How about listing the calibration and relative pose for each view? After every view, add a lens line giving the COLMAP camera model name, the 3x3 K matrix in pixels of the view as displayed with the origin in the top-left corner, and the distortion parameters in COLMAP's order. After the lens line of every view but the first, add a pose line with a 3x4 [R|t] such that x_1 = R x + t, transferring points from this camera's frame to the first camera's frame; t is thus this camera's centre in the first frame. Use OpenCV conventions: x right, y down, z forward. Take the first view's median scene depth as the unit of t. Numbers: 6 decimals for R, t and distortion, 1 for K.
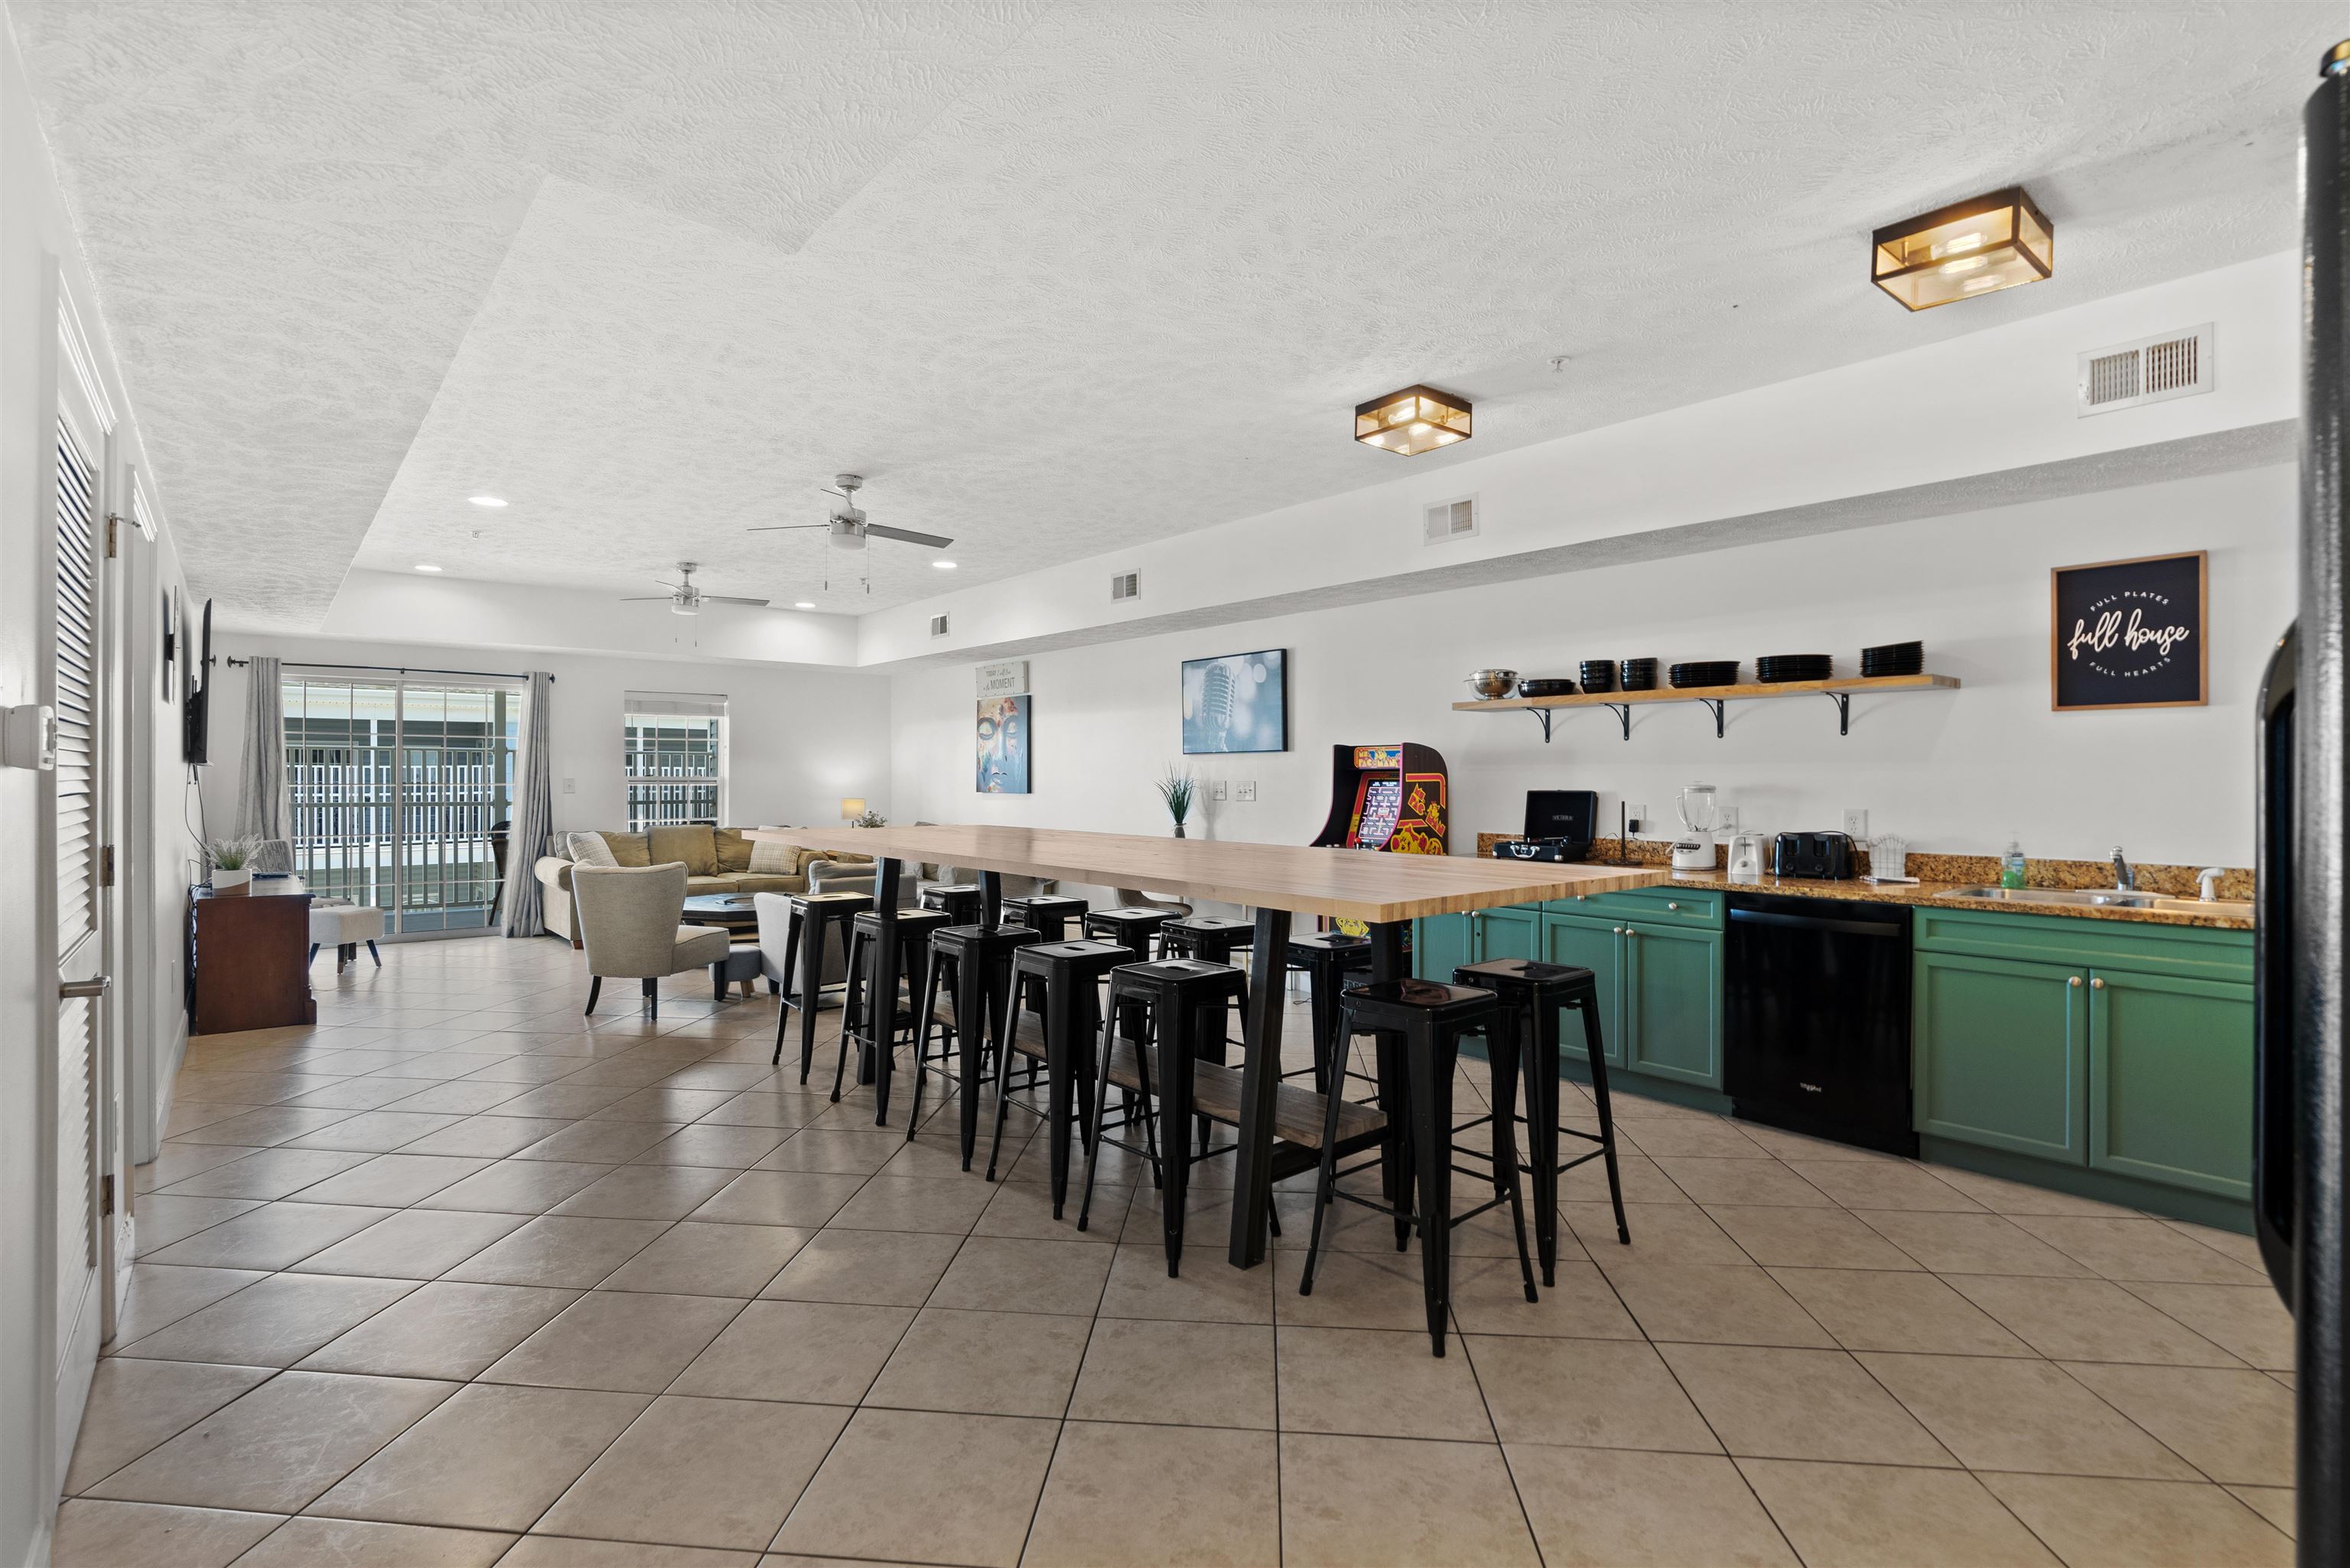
lens RADIAL K [[1070.0, 0, 1163.8], [0, 1070.0, 776.6], [0, 0, 1]] dist [-0.007530, -0.000532]
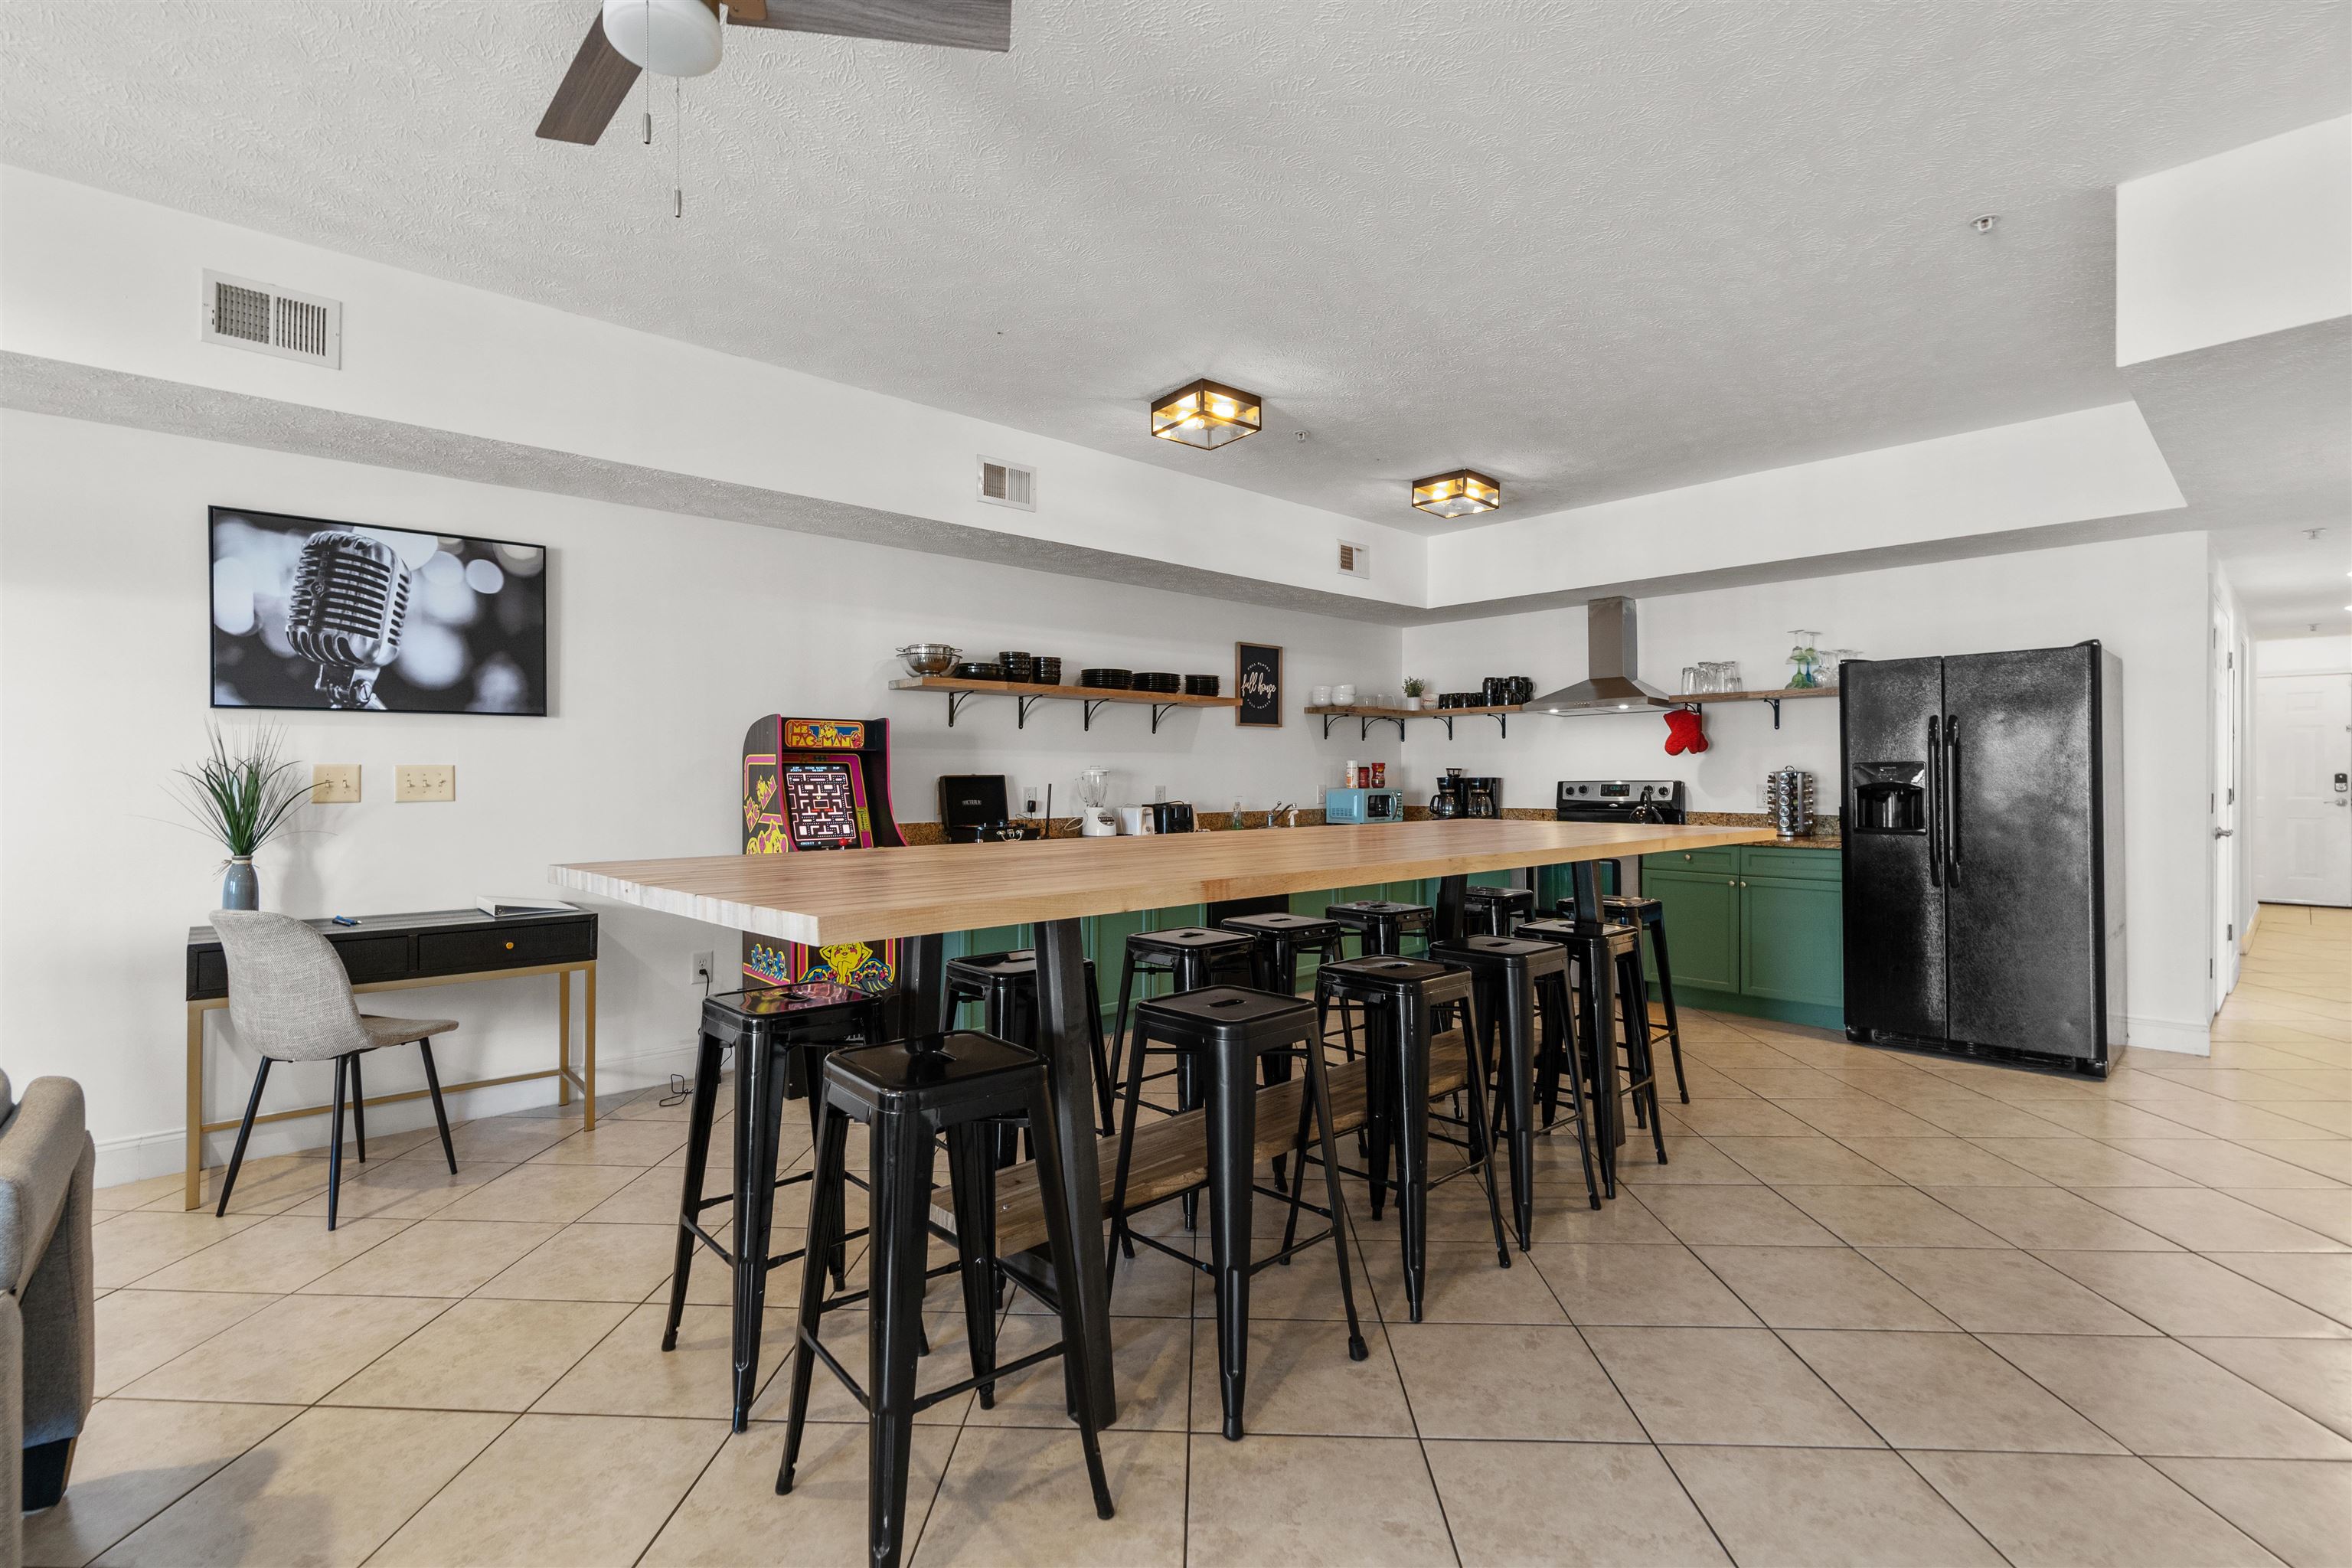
lens RADIAL K [[1078.5, 0, 1160.5], [0, 1078.5, 760.5], [0, 0, 1]] dist [-0.001878, -0.000175]
pose [[-0.032807, 0.015026, 0.999349, -0.447643], [0.004627, 0.999879, -0.014882, 0.010389], [-0.999451, 0.004136, -0.032872, 0.598641]]
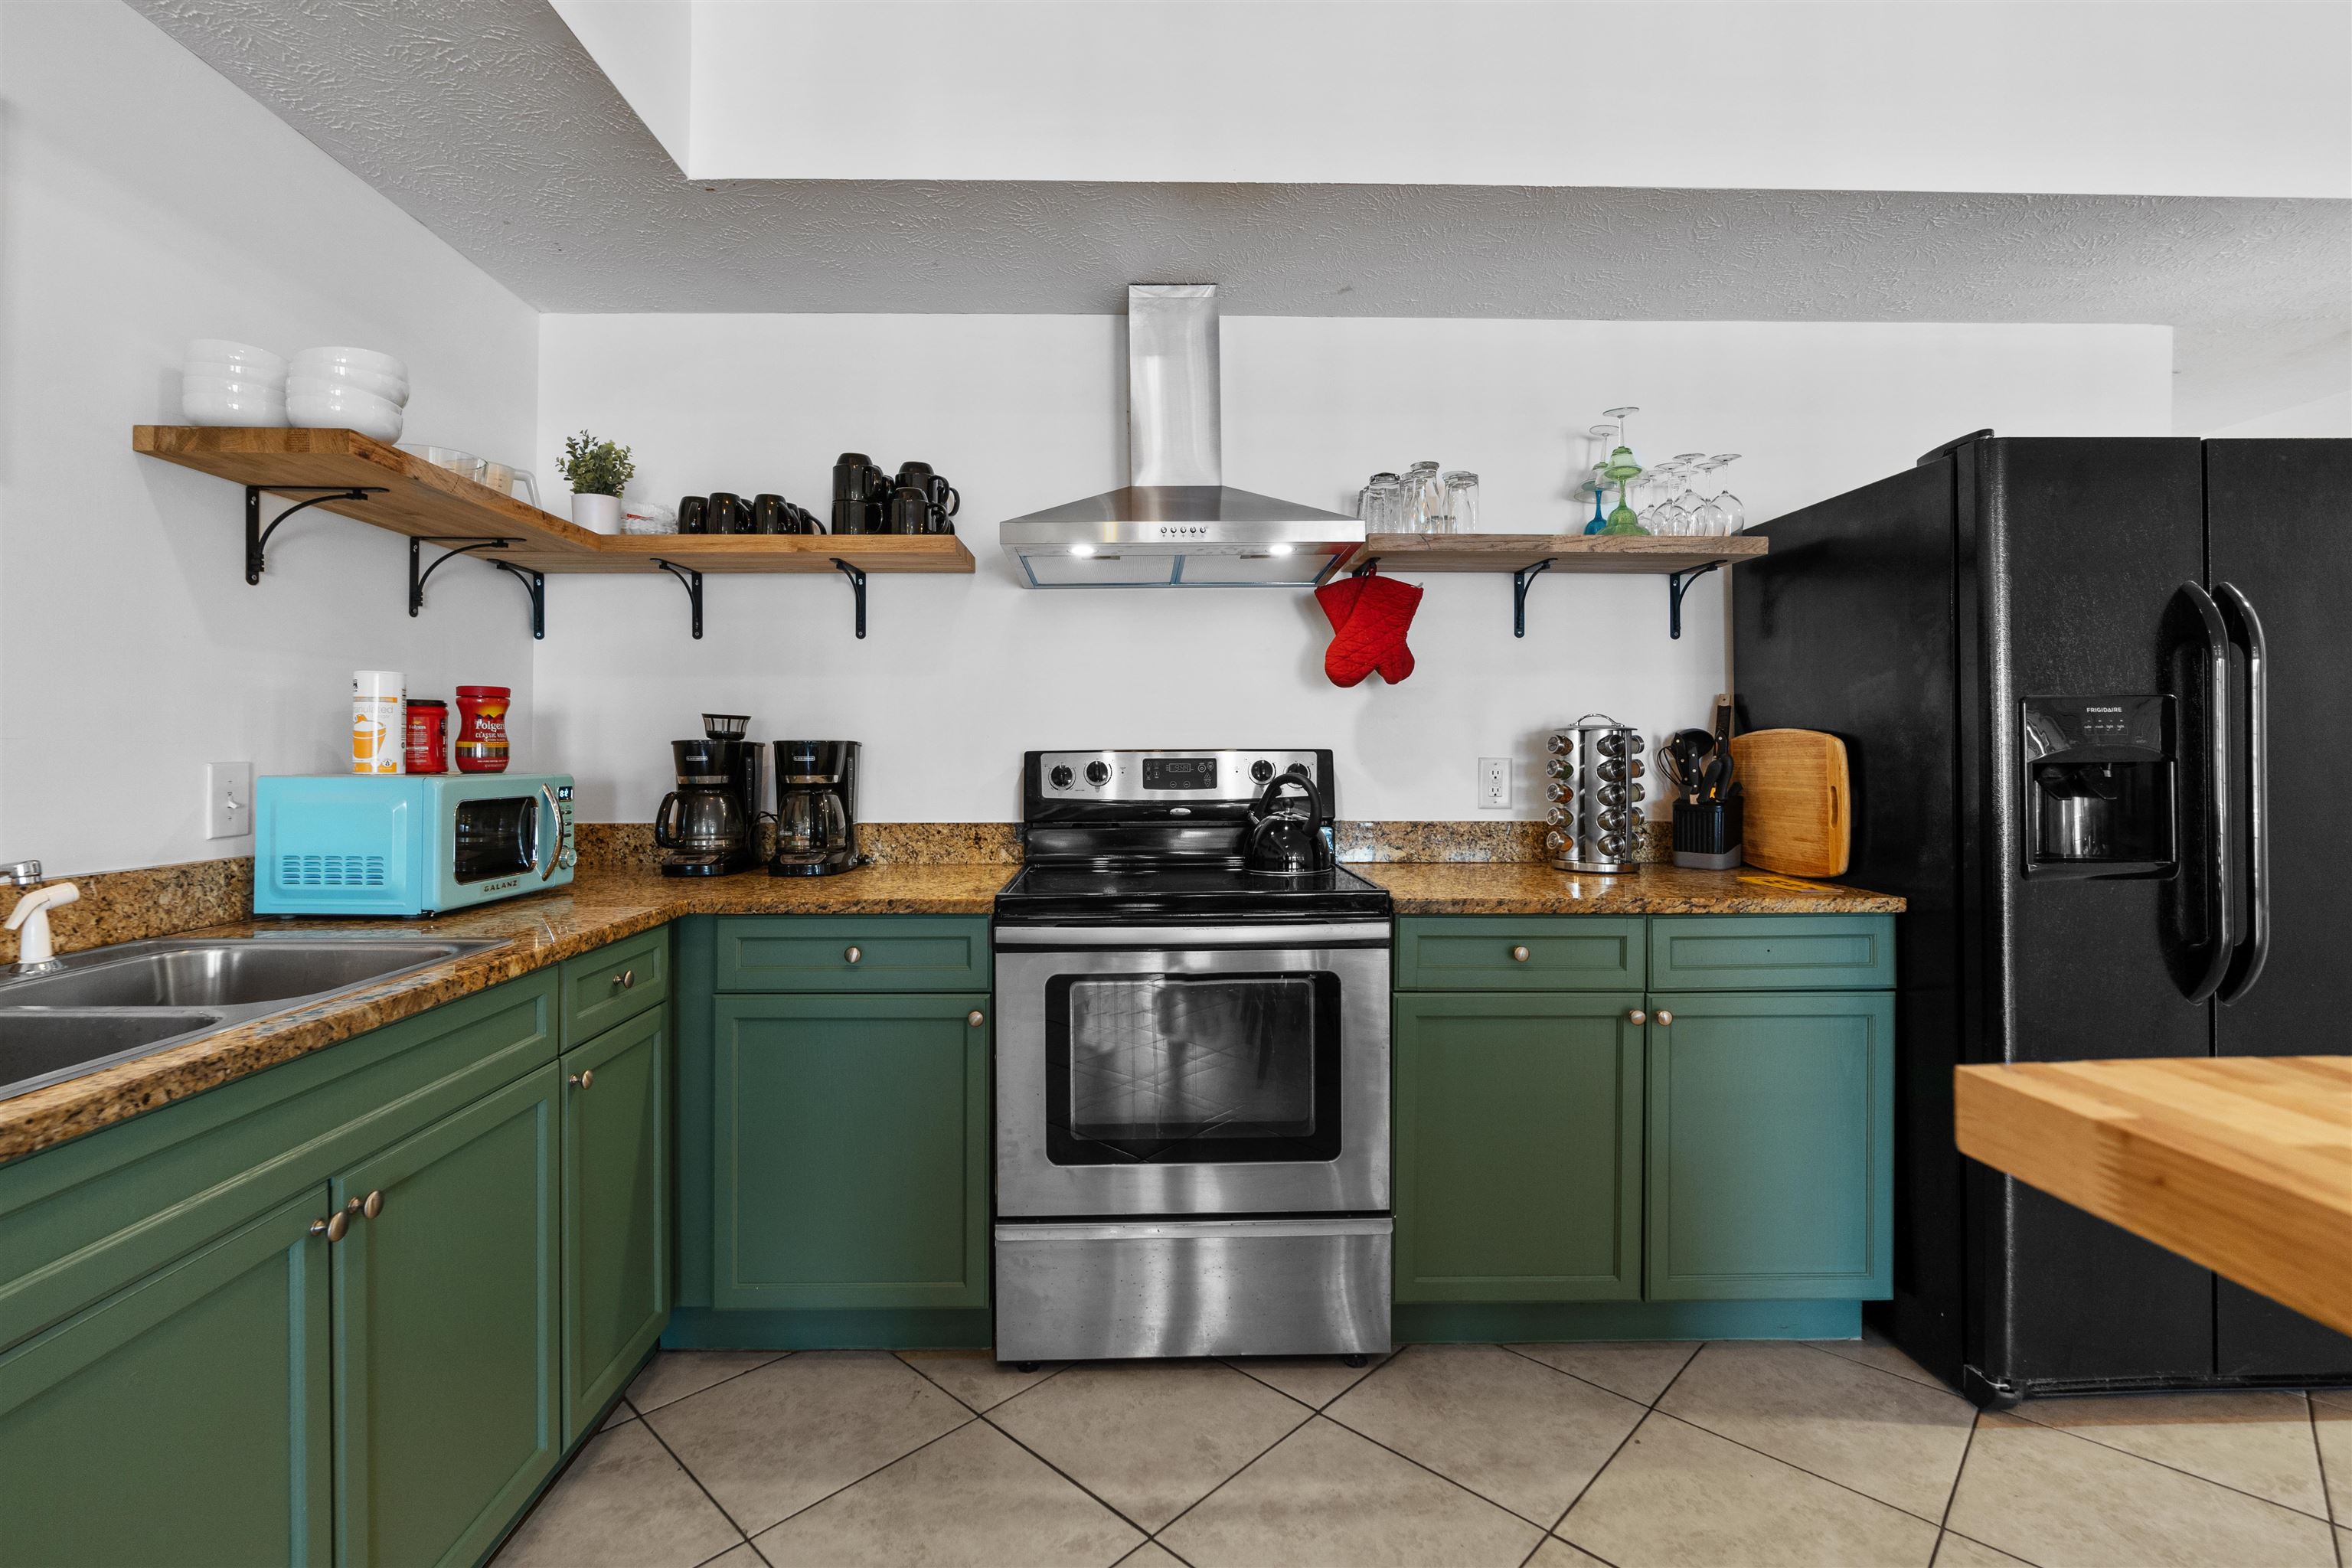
lens RADIAL K [[1078.5, 0, 1160.5], [0, 1078.5, 760.5], [0, 0, 1]] dist [-0.001878, -0.000175]
pose [[-0.773088, -0.001530, 0.634297, 0.198243], [0.002505, 0.999982, 0.005466, 0.017213], [-0.634294, 0.005814, -0.773070, 0.477230]]
